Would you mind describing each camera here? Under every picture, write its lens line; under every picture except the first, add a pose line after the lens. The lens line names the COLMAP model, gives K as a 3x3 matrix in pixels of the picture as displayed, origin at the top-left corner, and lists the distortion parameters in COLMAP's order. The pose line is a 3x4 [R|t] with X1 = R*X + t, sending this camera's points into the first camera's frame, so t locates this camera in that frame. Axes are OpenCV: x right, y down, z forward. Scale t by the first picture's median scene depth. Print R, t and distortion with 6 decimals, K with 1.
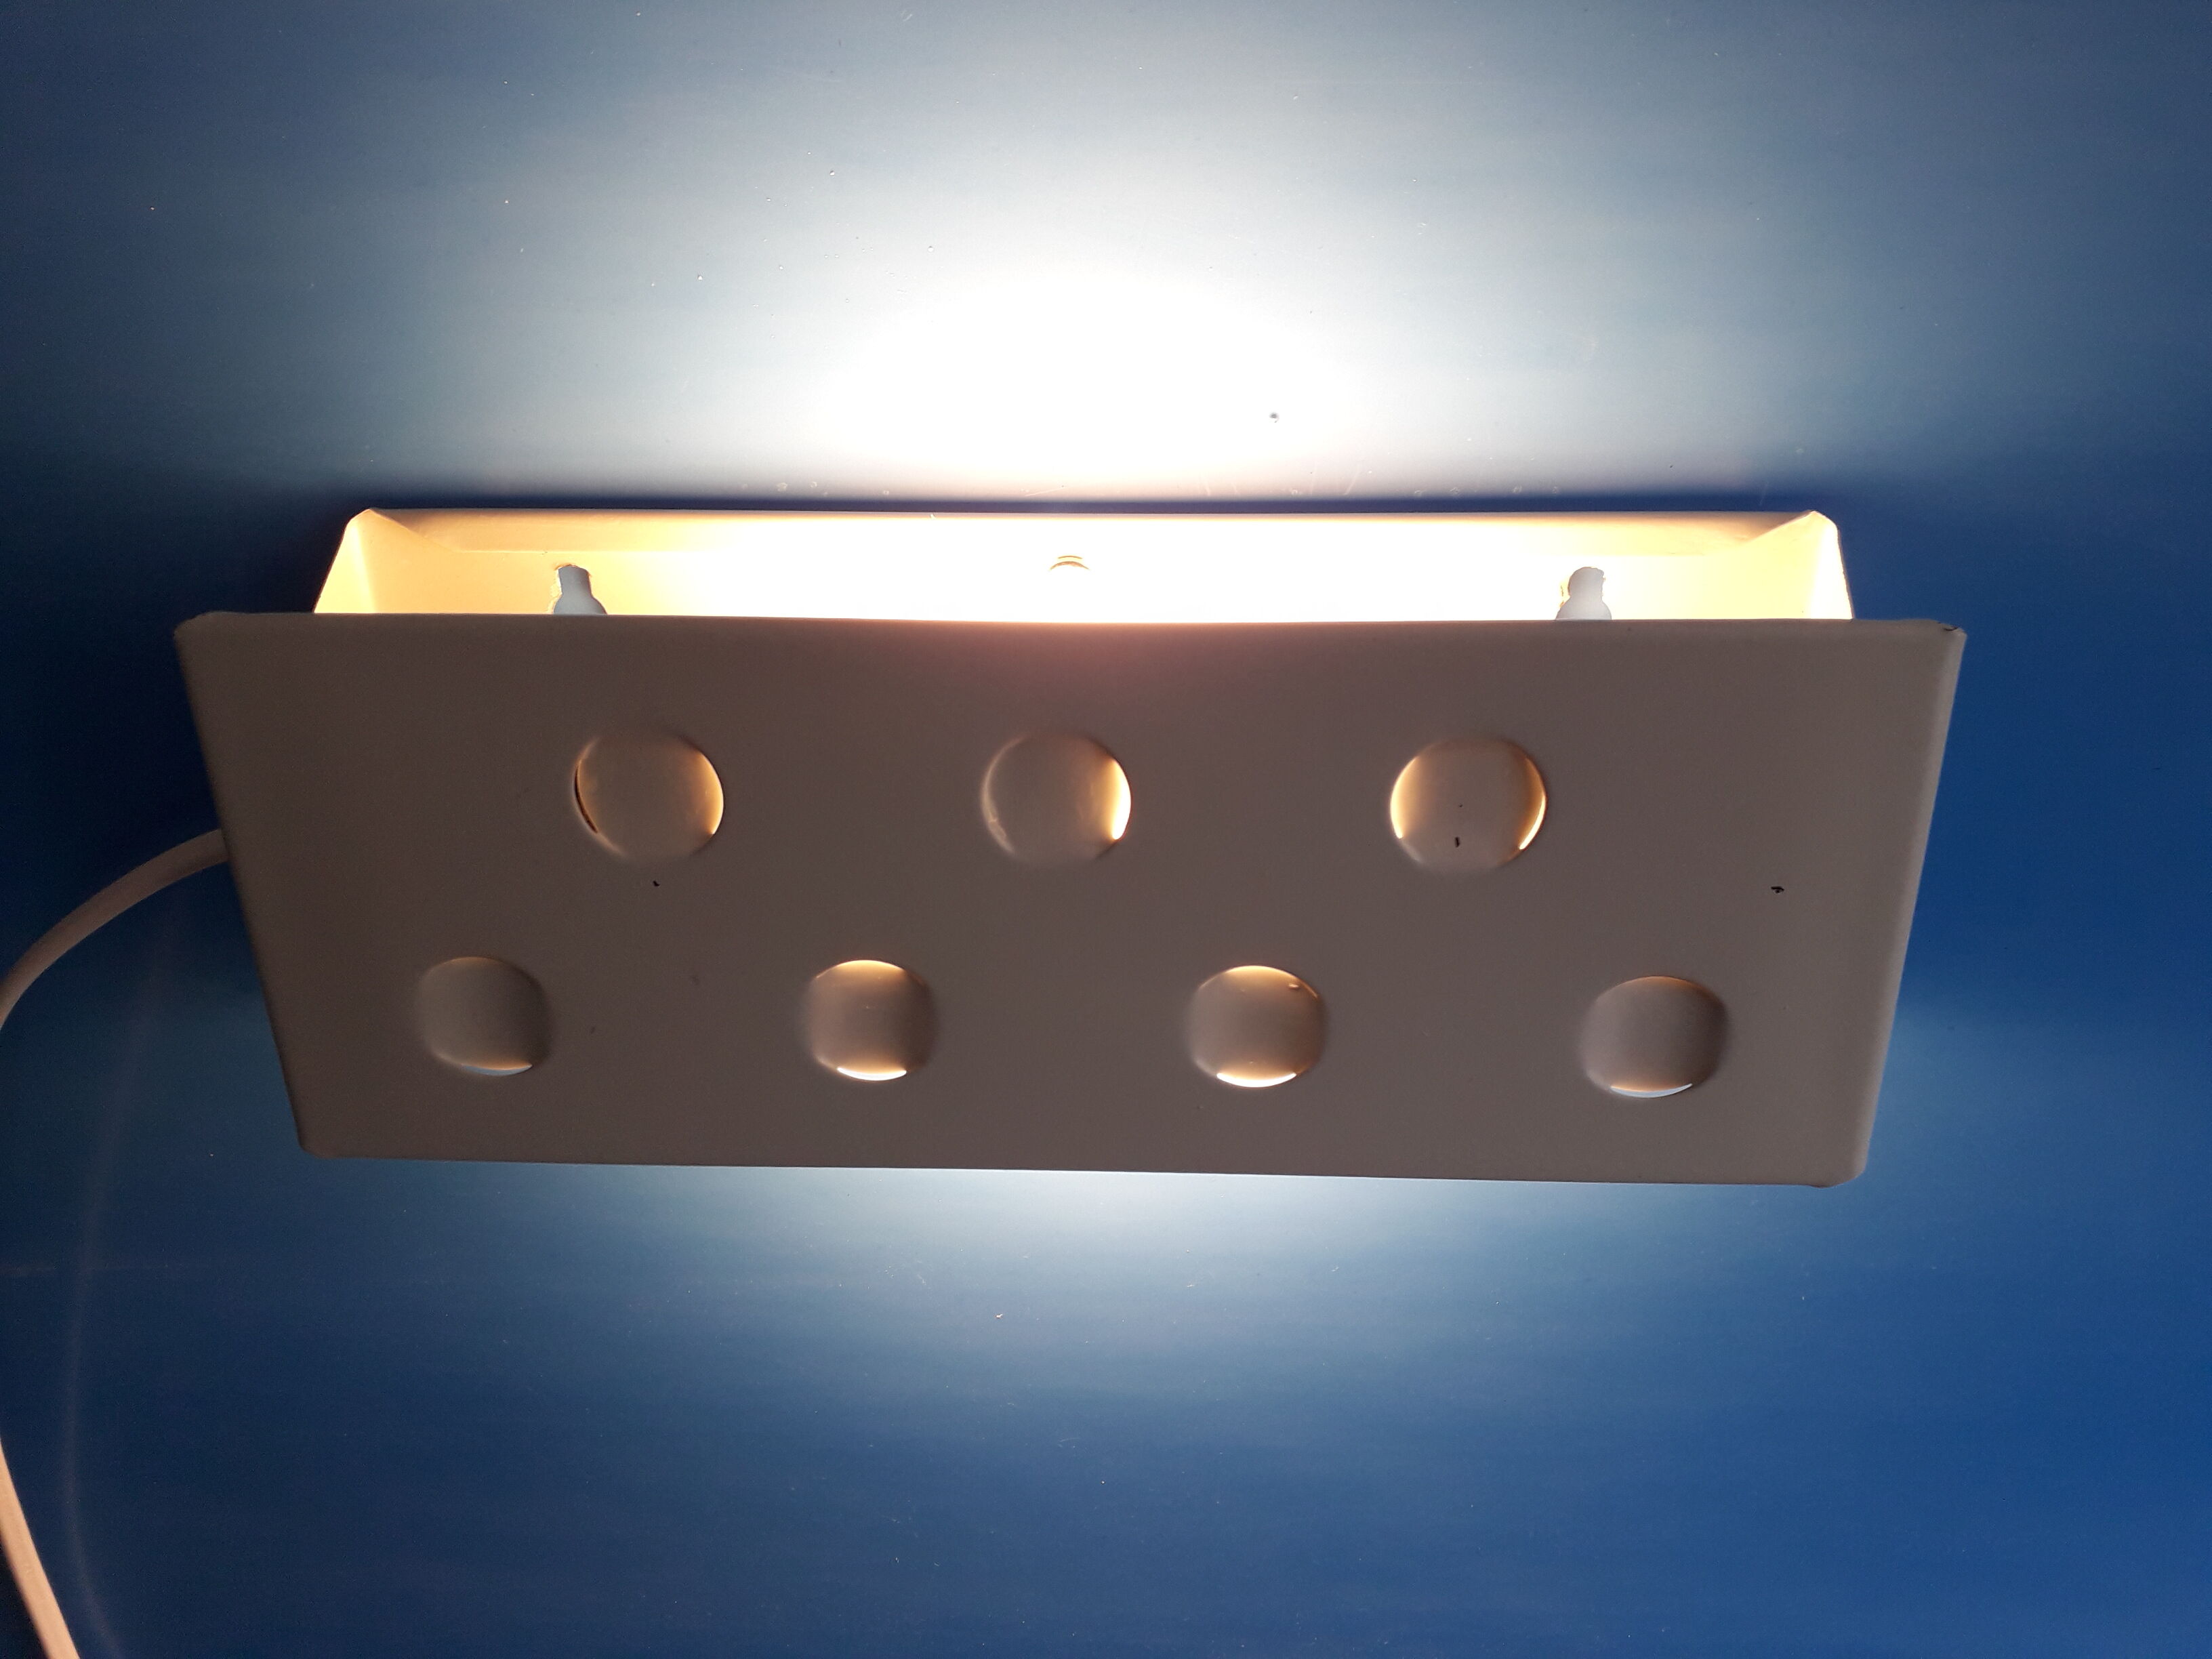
lens RADIAL K [[1756.6, 0, 1106.0], [0, 1756.6, 829.5], [0, 0, 1]] dist [-0.073277, 0.000724]
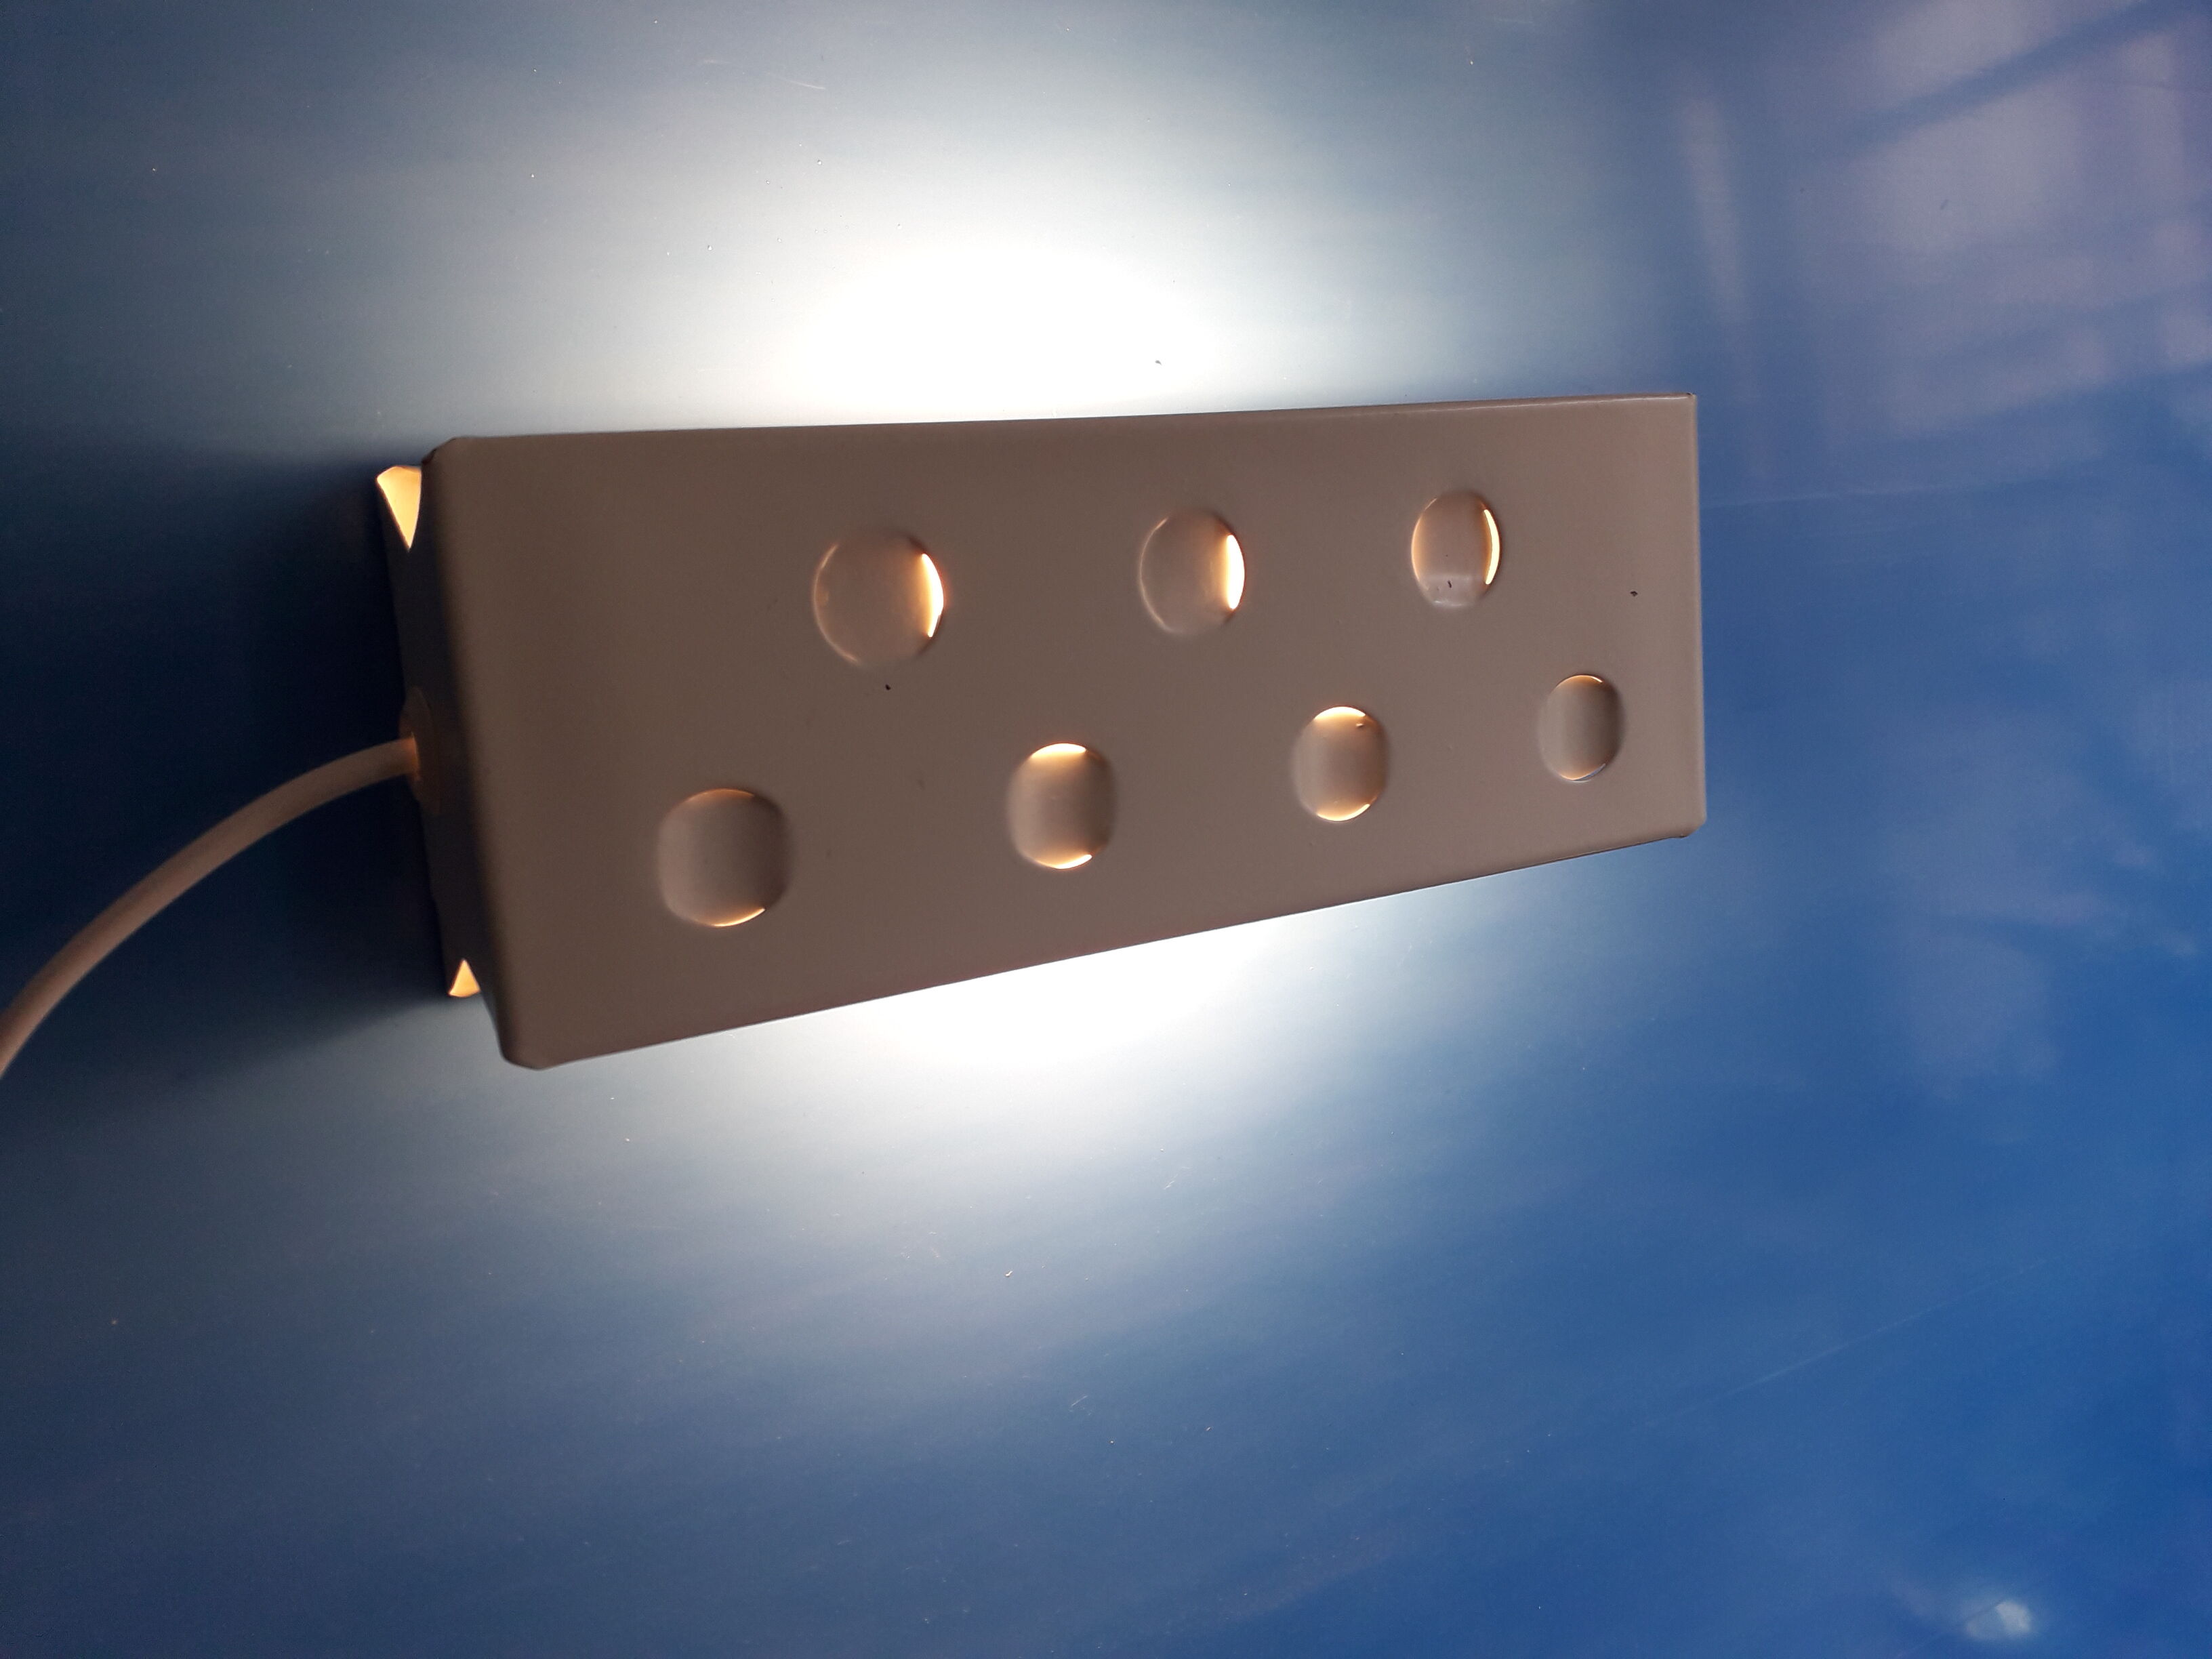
lens RADIAL K [[1721.4, 0, 1075.5], [0, 1721.4, 830.6], [0, 0, 1]] dist [-0.051944, -0.003244]
pose [[0.852072, -0.136097, 0.505422, -0.712548], [0.276193, 0.937140, -0.213276, 0.375380], [-0.444625, 0.321320, 0.836099, 0.090707]]
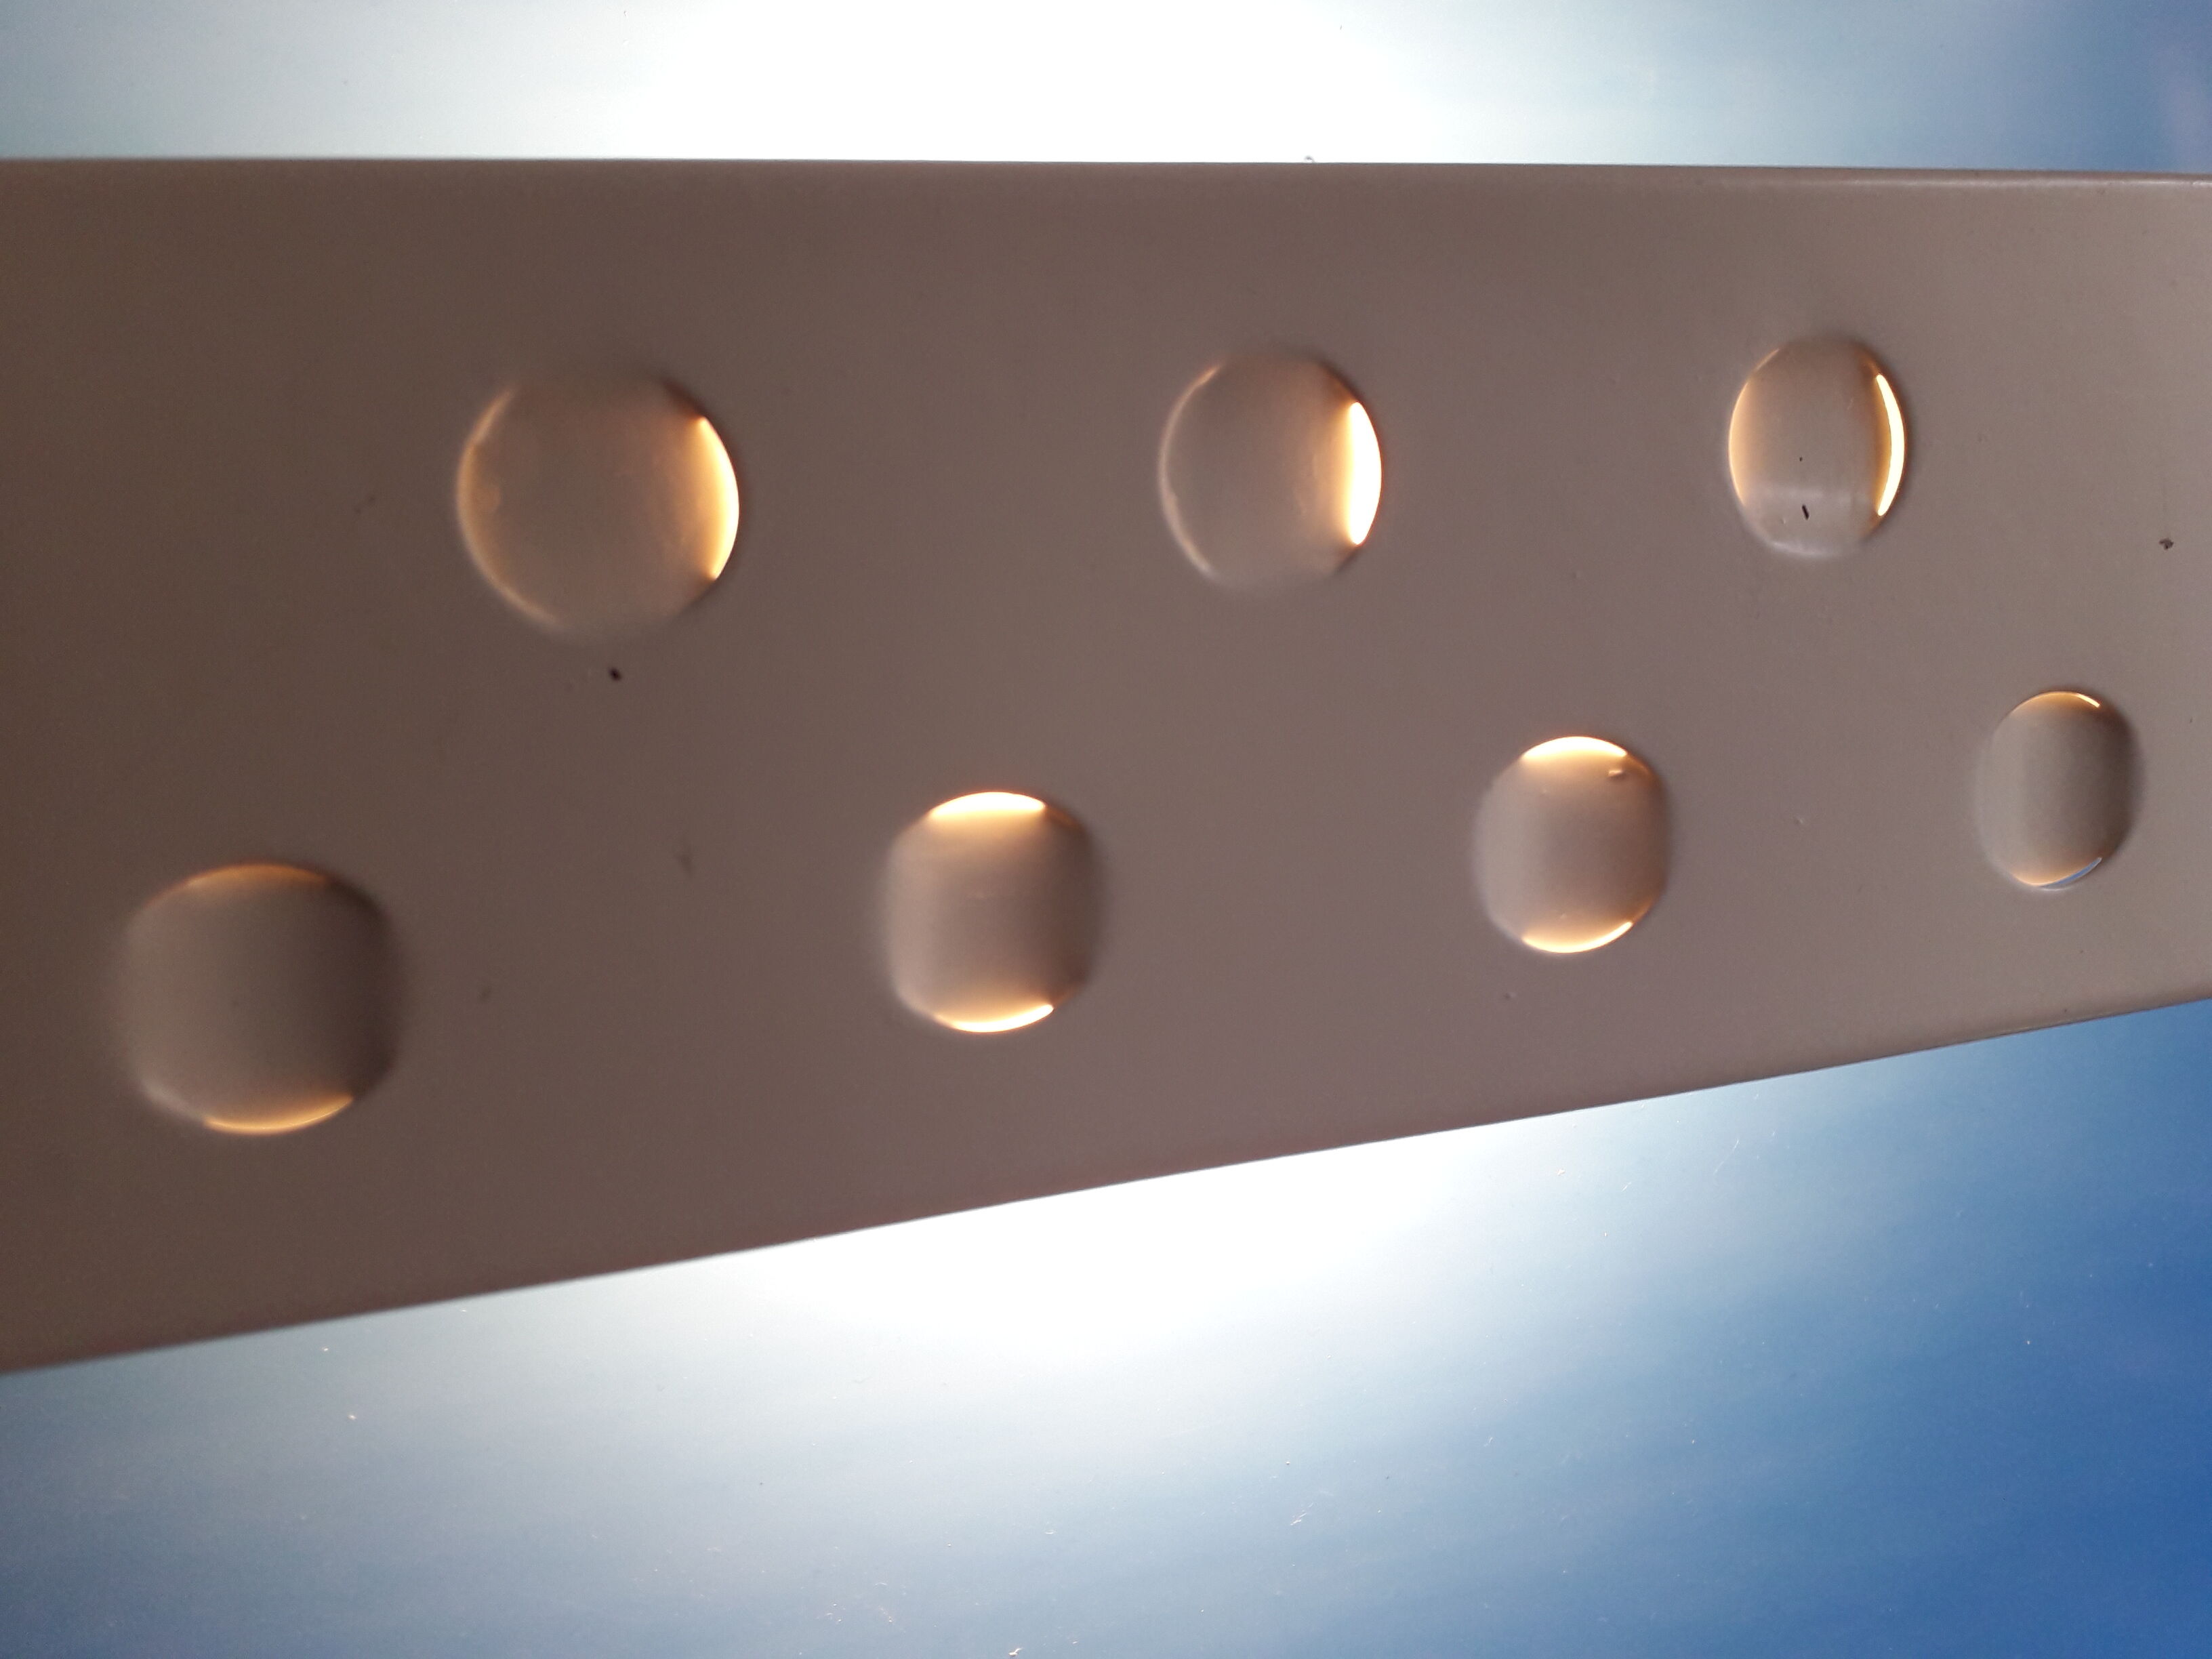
lens RADIAL K [[1721.4, 0, 1075.5], [0, 1721.4, 830.6], [0, 0, 1]] dist [-0.051944, -0.003244]
pose [[0.943375, -0.093995, 0.318134, -0.299788], [0.190482, 0.938644, -0.287513, 0.263852], [-0.271590, 0.331831, 0.903398, 0.490207]]
